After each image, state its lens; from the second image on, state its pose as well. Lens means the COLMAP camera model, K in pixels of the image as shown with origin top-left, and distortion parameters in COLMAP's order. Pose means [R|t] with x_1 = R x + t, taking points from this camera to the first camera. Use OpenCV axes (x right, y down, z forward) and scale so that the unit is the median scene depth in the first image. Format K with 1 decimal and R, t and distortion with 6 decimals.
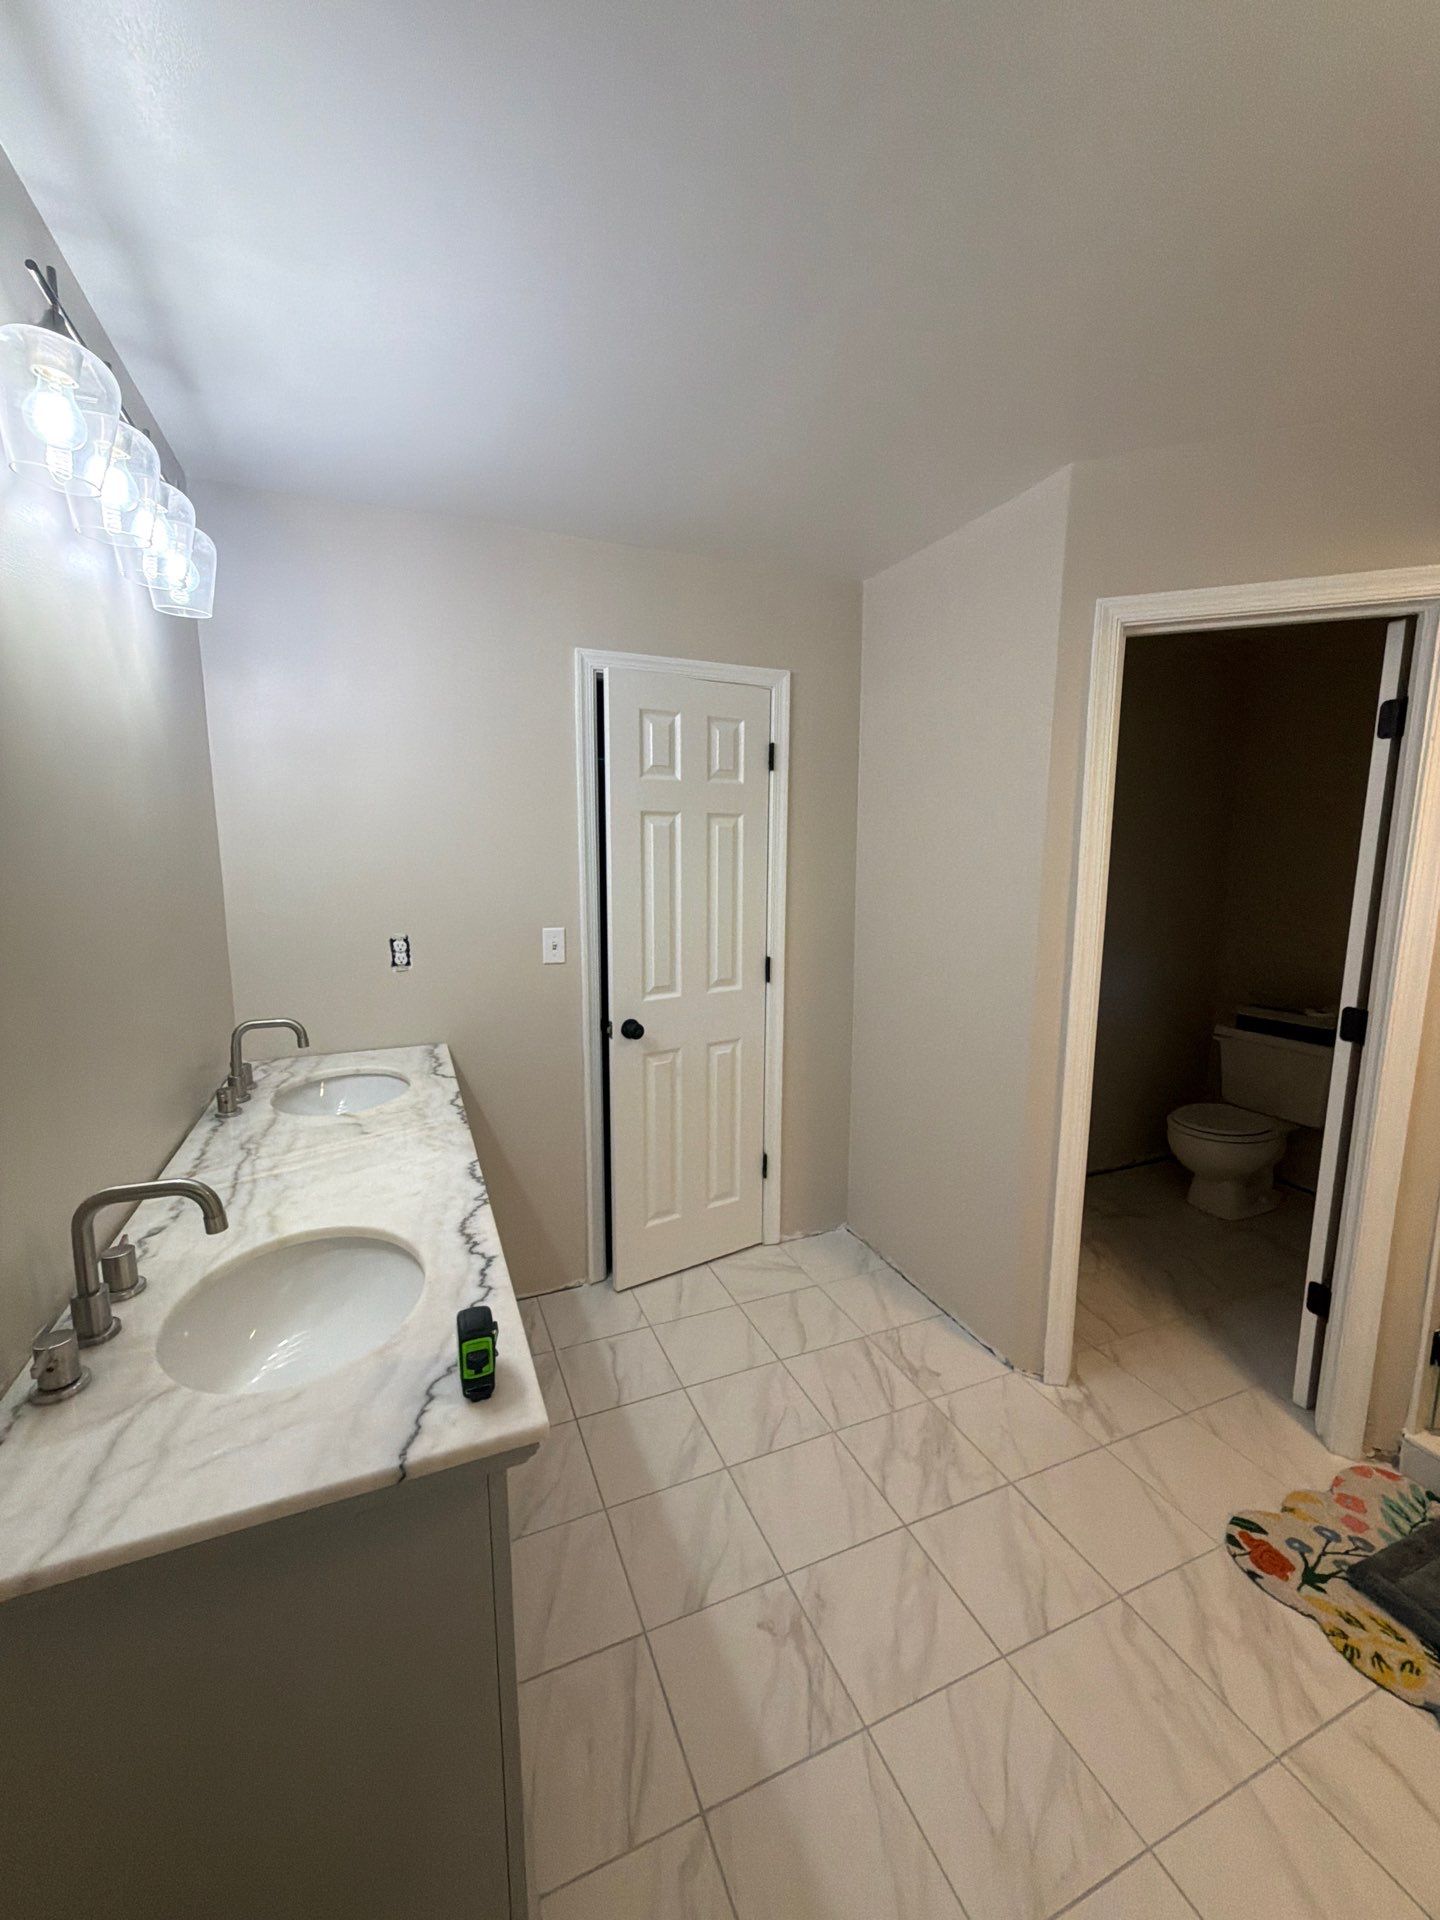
lens RADIAL K [[766.1, 0, 720.0], [0, 766.1, 960.0], [0, 0, 1]] dist [0.000021, 0.000353]
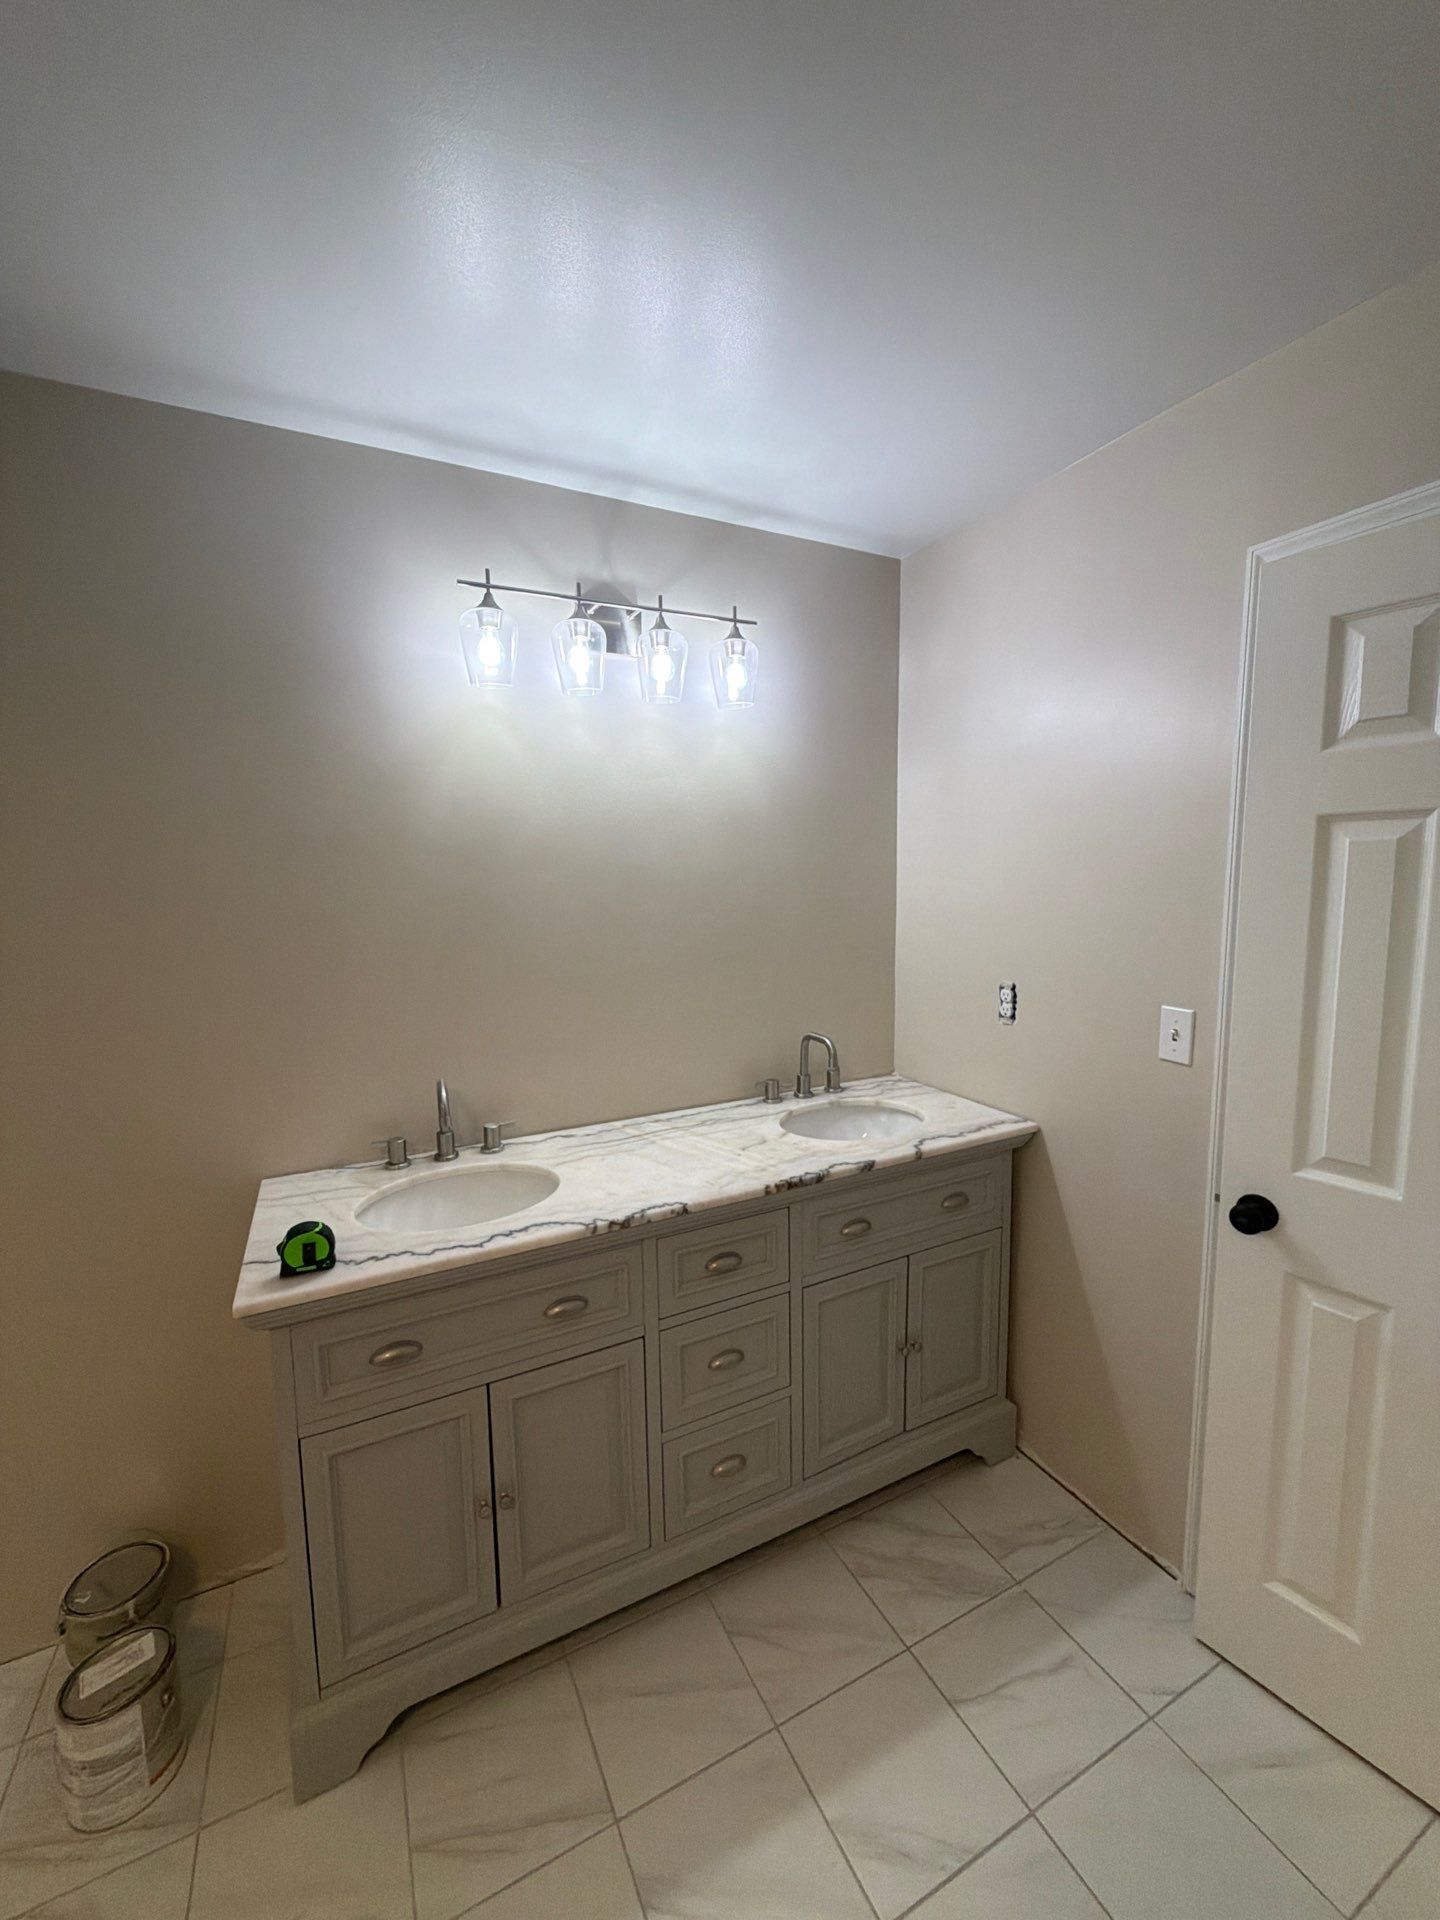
lens RADIAL K [[766.1, 0, 720.0], [0, 766.1, 960.0], [0, 0, 1]] dist [0.000021, 0.000353]
pose [[0.070240, 0.111363, -0.991294, 0.552711], [-0.129614, 0.986343, 0.101623, -0.137543], [0.989074, 0.121348, 0.083715, 0.798489]]
